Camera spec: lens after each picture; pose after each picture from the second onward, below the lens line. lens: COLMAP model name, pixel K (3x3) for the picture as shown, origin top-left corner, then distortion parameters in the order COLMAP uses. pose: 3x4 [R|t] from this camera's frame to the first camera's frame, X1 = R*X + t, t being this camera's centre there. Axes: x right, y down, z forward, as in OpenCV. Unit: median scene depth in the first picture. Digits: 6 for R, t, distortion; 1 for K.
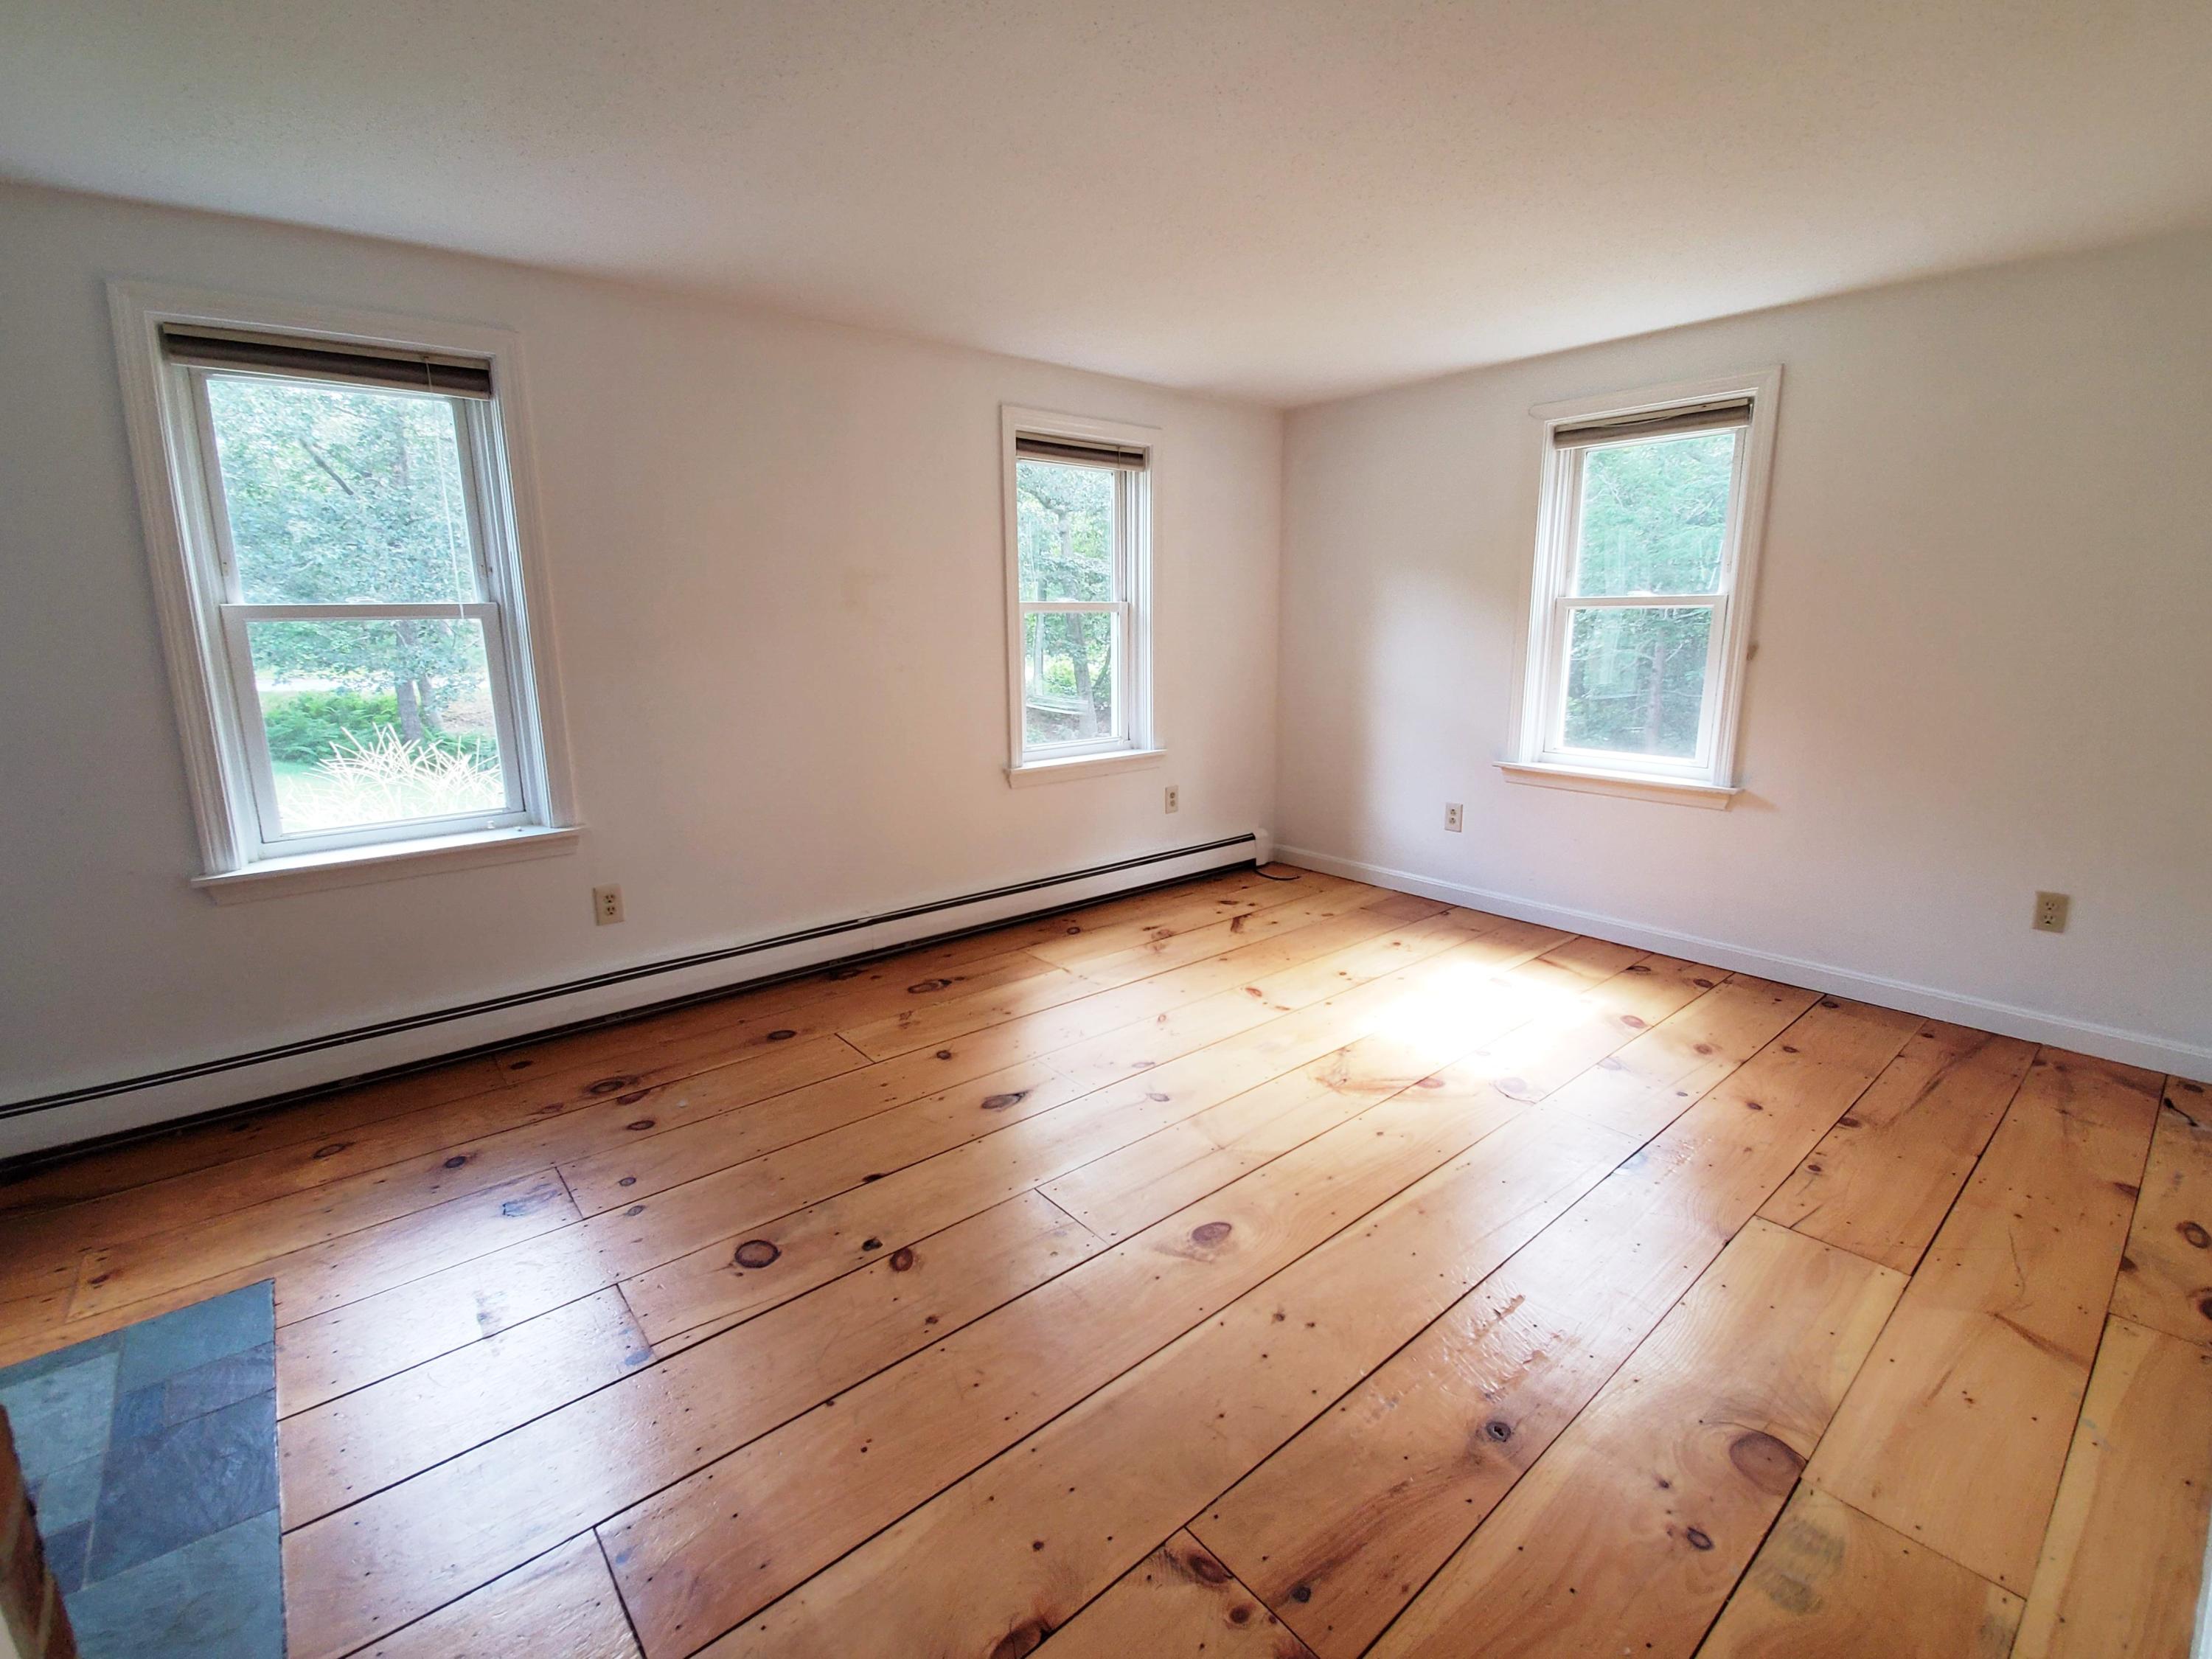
lens RADIAL K [[980.7, 0, 1109.1], [0, 980.7, 801.9], [0, 0, 1]] dist [0.006380, -0.015629]
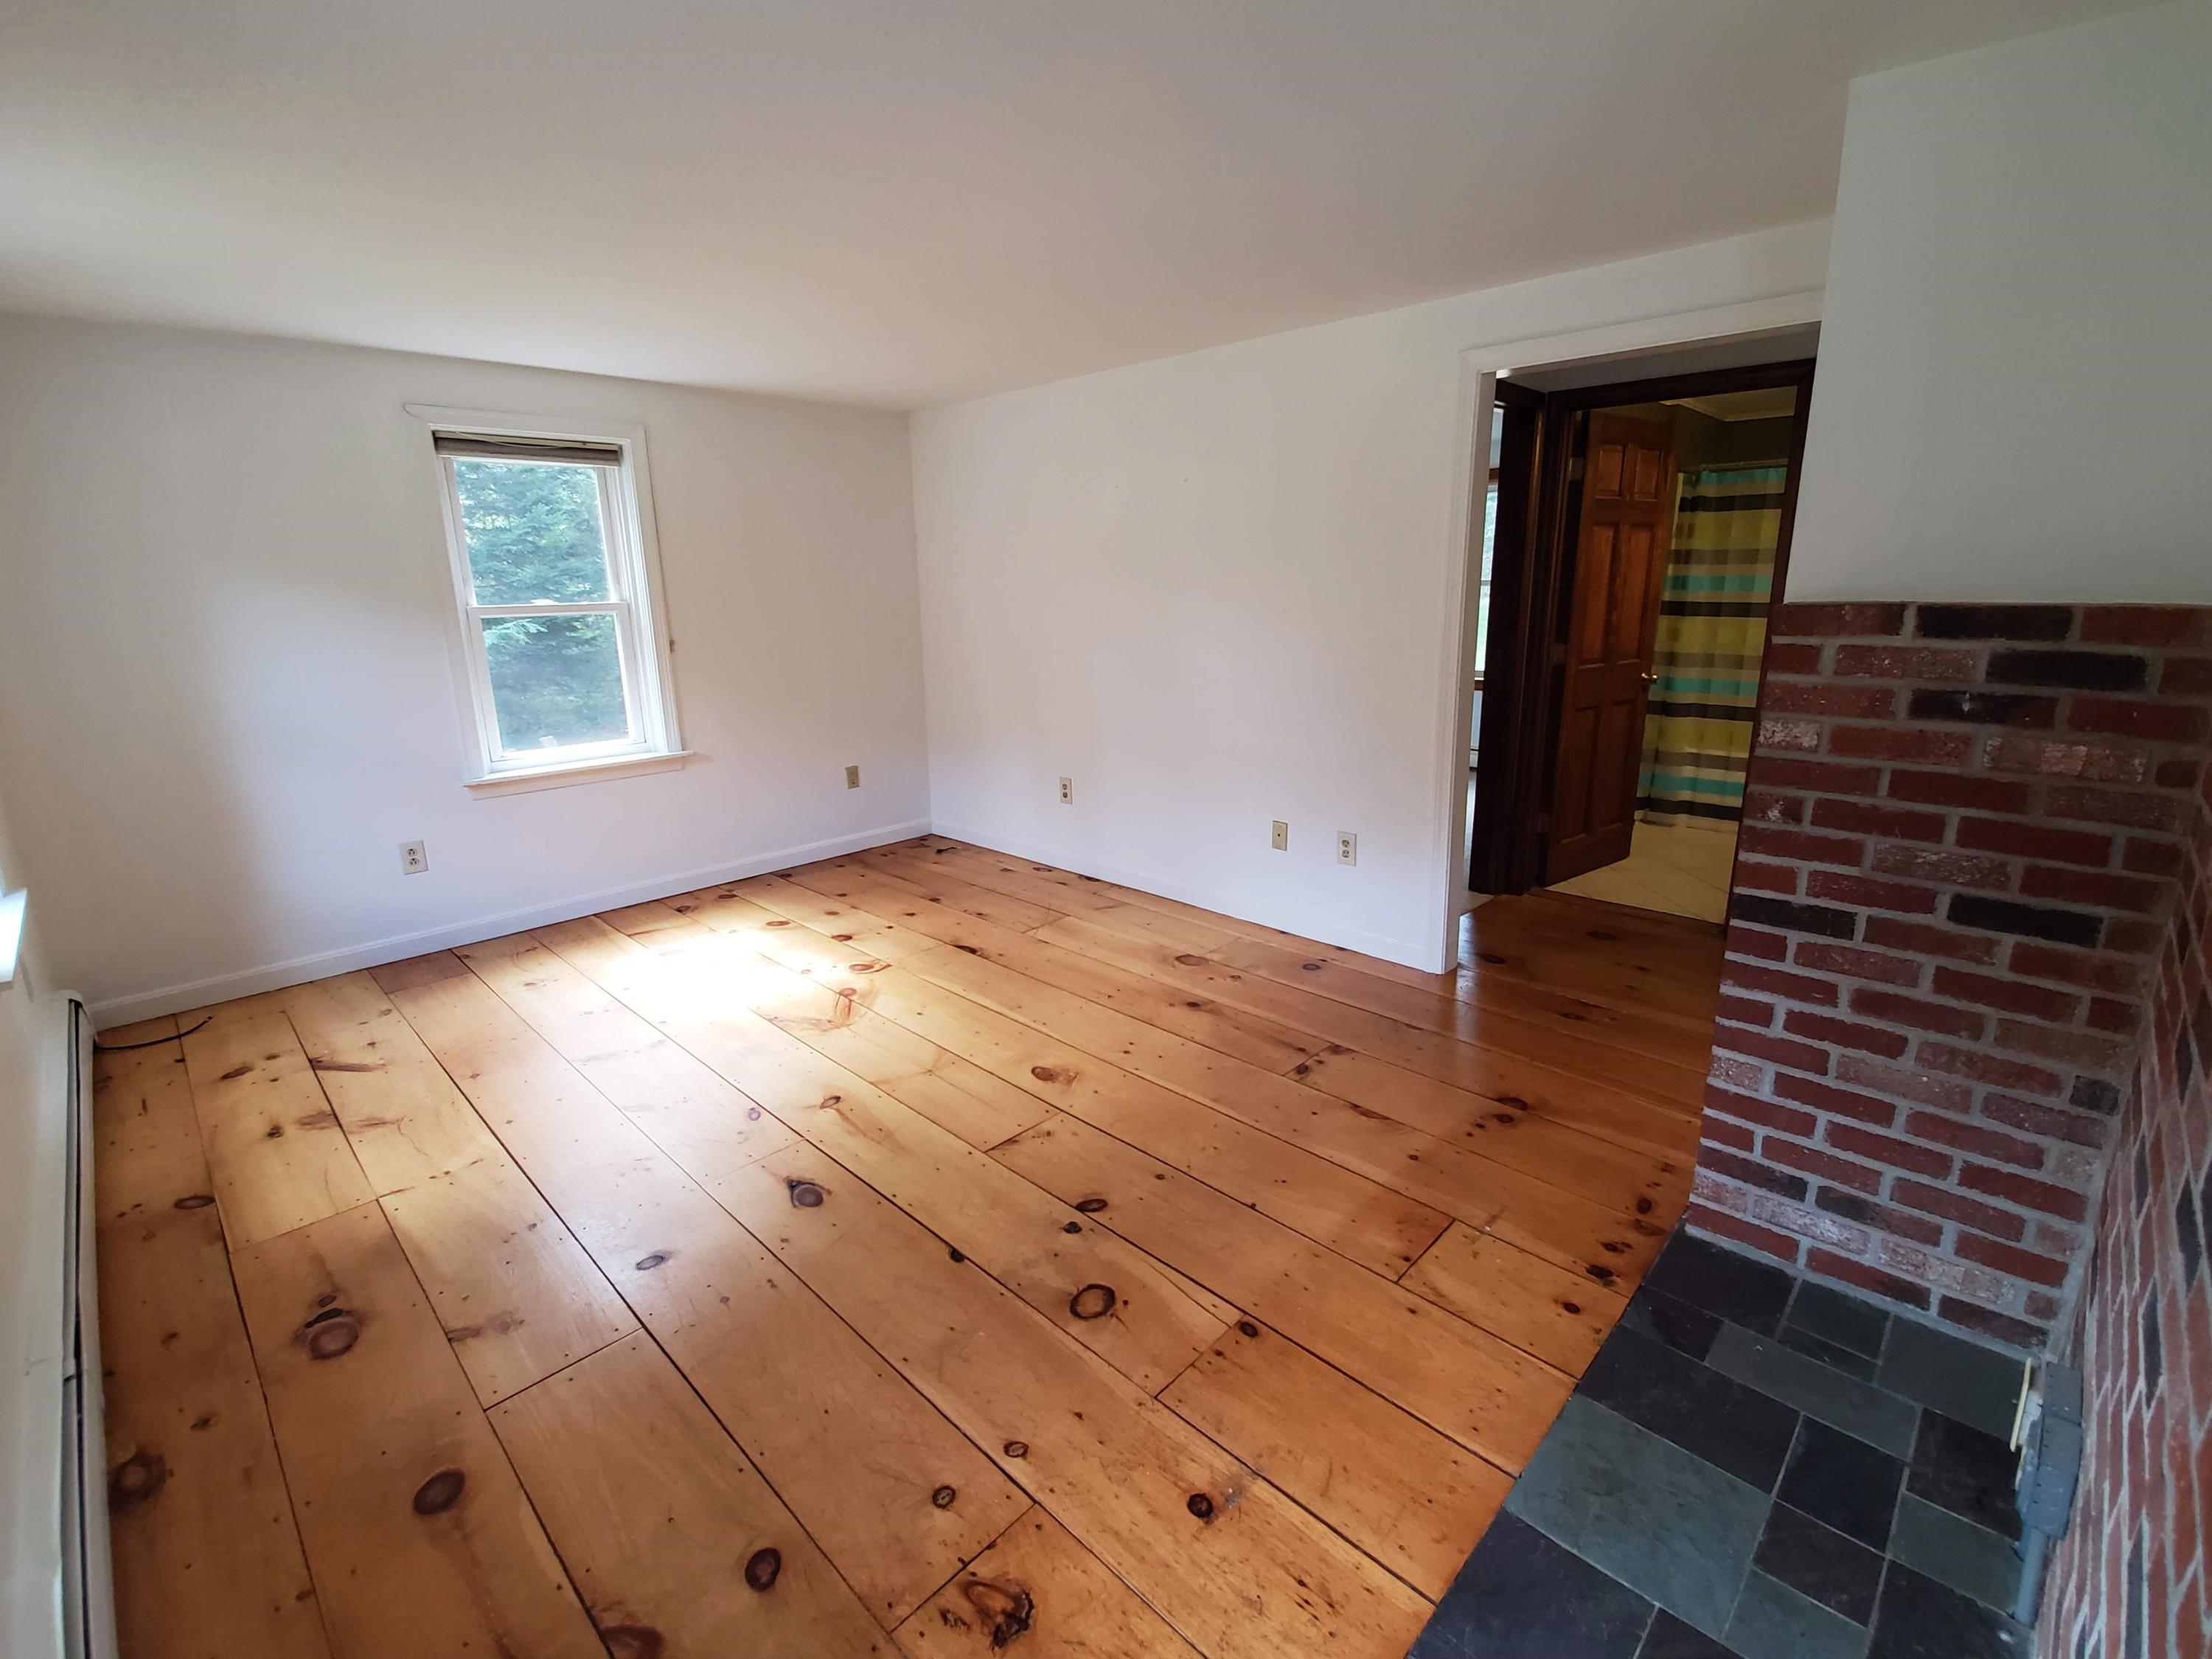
lens RADIAL K [[980.7, 0, 1109.1], [0, 980.7, 801.9], [0, 0, 1]] dist [0.006380, -0.015629]
pose [[-0.103166, -0.210946, 0.972038, -0.786916], [0.203968, 0.951999, 0.228245, -0.148586], [-0.973527, 0.221811, -0.055188, 0.610191]]
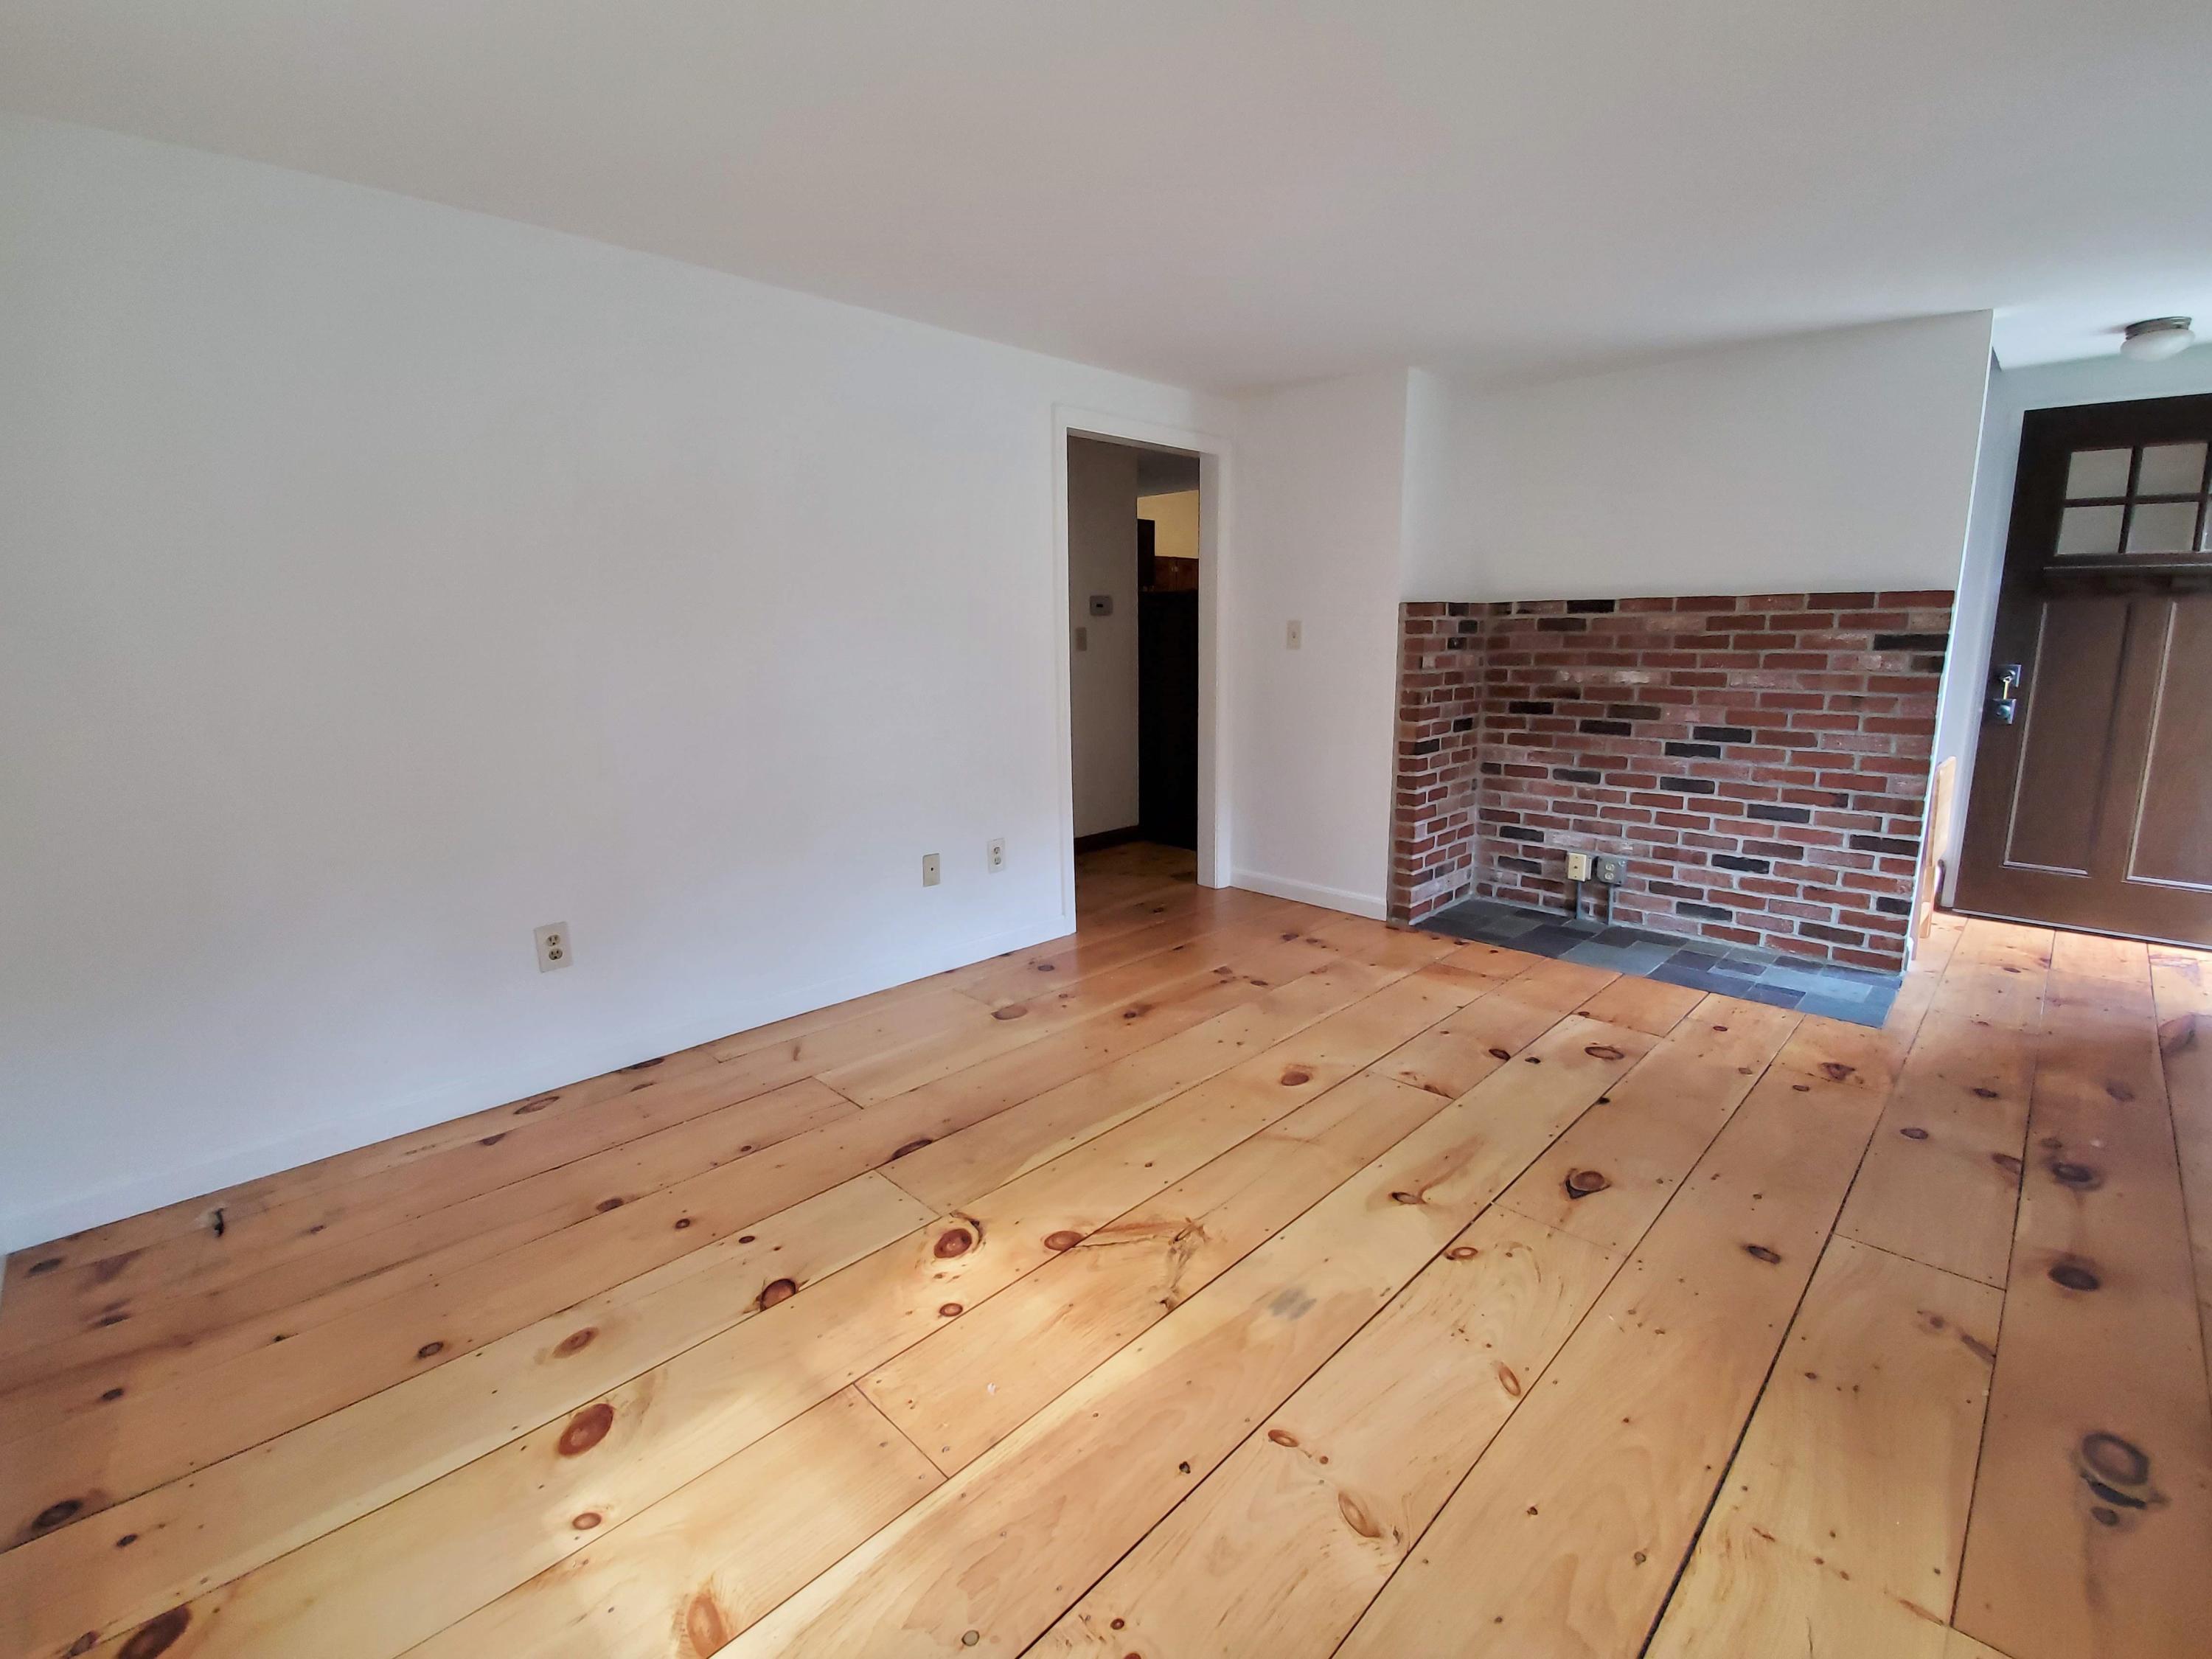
lens RADIAL K [[980.7, 0, 1109.1], [0, 980.7, 801.9], [0, 0, 1]] dist [0.006380, -0.015629]
pose [[-0.995567, 0.035093, -0.087266, 0.307776], [0.001962, 0.935339, 0.353747, -0.253777], [0.094038, 0.352007, -0.931261, 1.400372]]
